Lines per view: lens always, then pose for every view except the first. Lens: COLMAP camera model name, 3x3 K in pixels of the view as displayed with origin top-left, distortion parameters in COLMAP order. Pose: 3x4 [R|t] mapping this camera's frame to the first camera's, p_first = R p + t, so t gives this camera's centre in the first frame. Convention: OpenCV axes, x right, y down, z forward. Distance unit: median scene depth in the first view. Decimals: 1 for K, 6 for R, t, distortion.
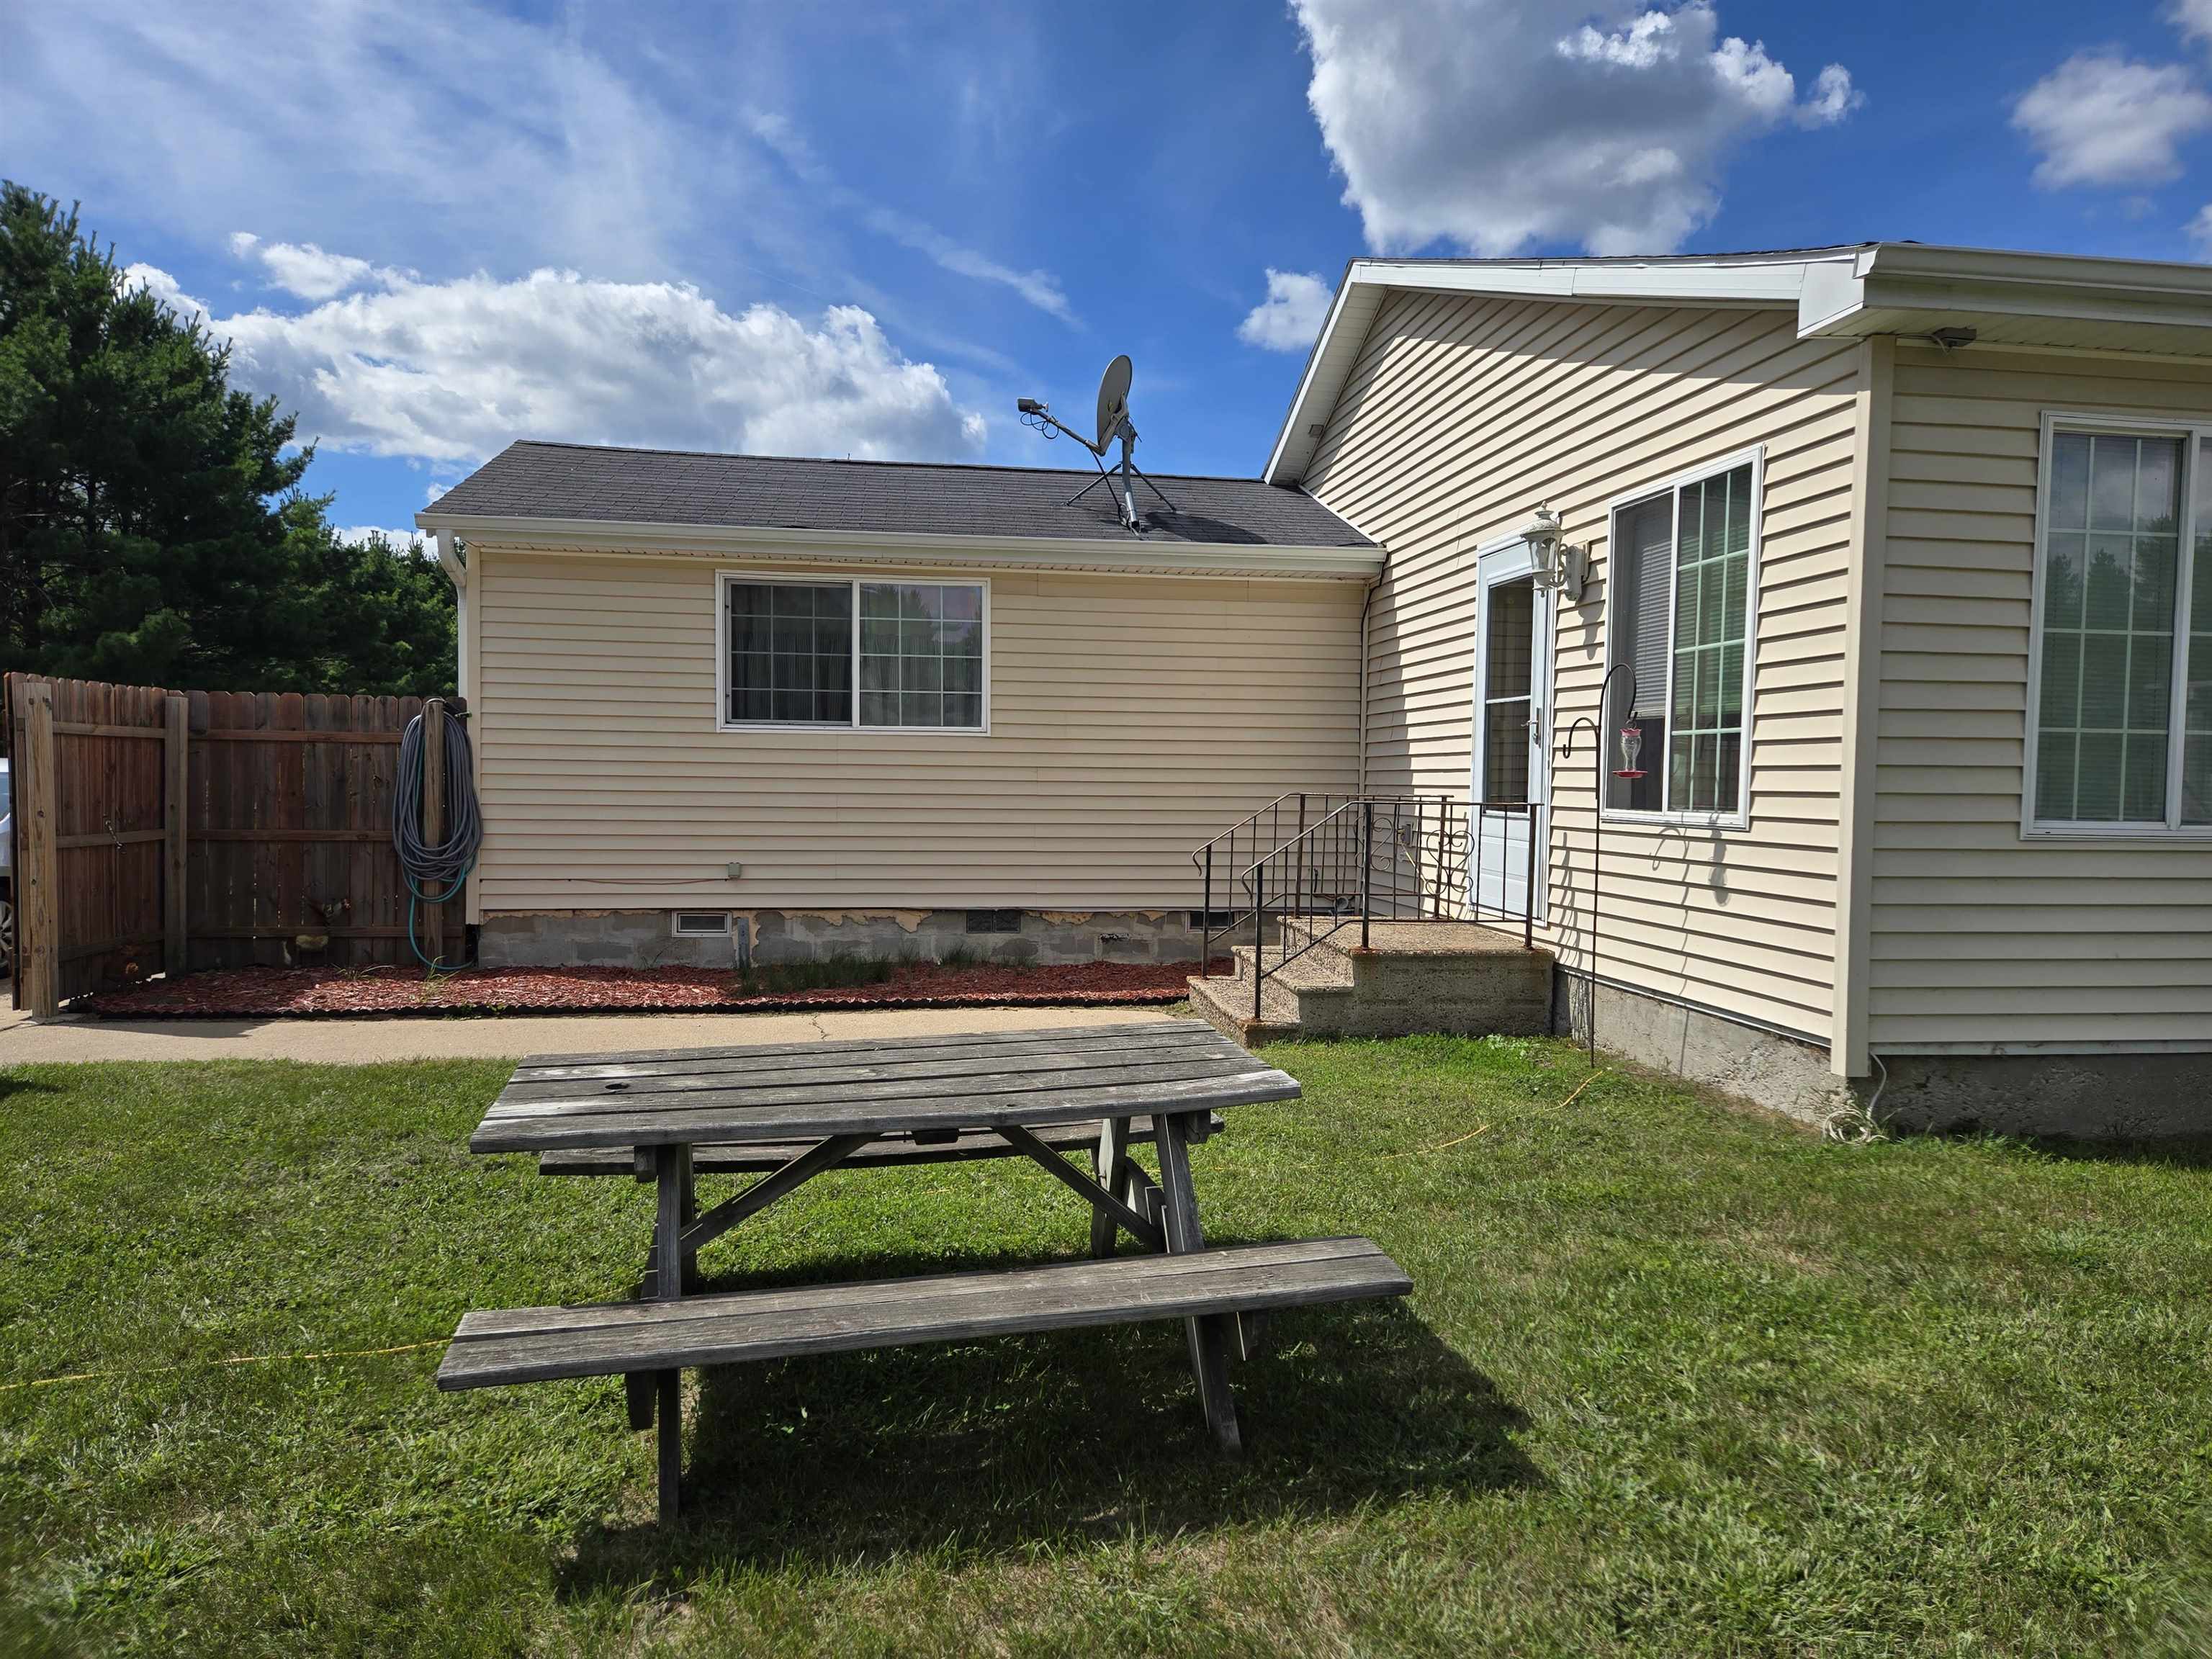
lens RADIAL K [[1478.0, 0, 1106.5], [0, 1478.0, 850.5], [0, 0, 1]] dist [0.113599, -0.085789]
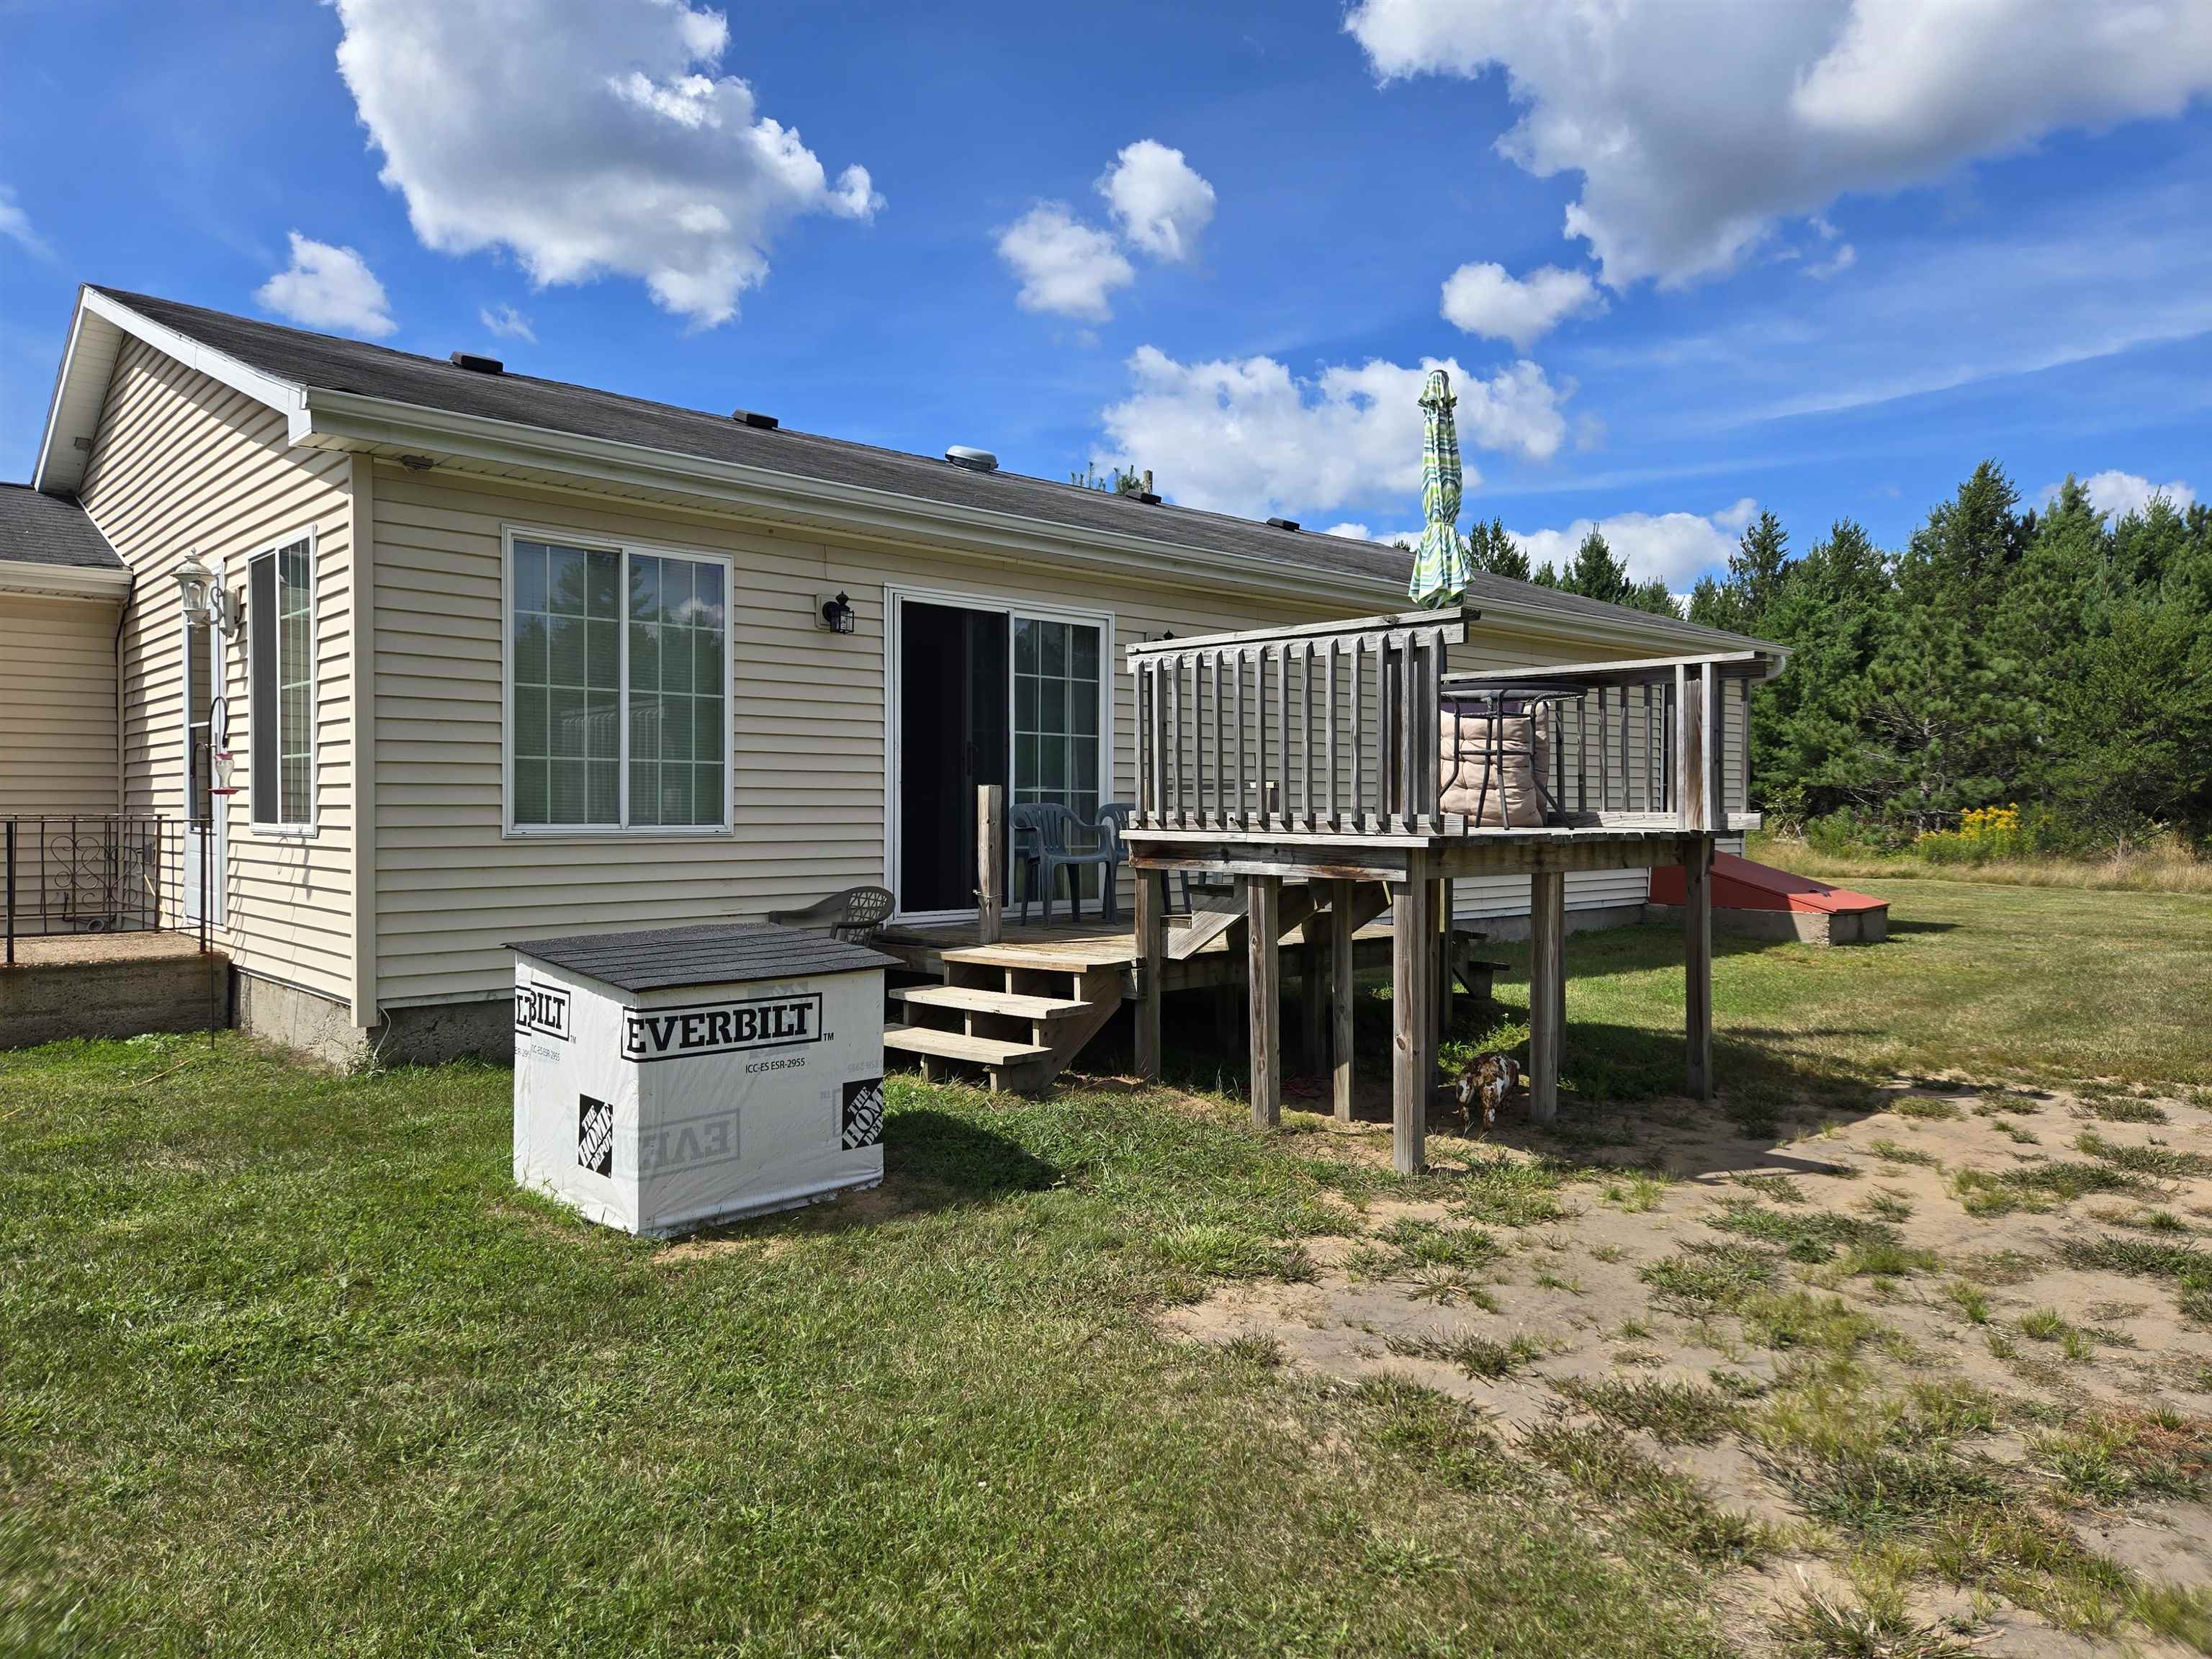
lens RADIAL K [[1472.4, 0, 1122.1], [0, 1472.4, 836.5], [0, 0, 1]] dist [0.057115, -0.047909]
pose [[0.823681, -0.026744, 0.566423, 0.270637], [0.040005, 0.999139, -0.010999, 0.024475], [-0.565641, 0.031720, 0.824041, -0.349086]]
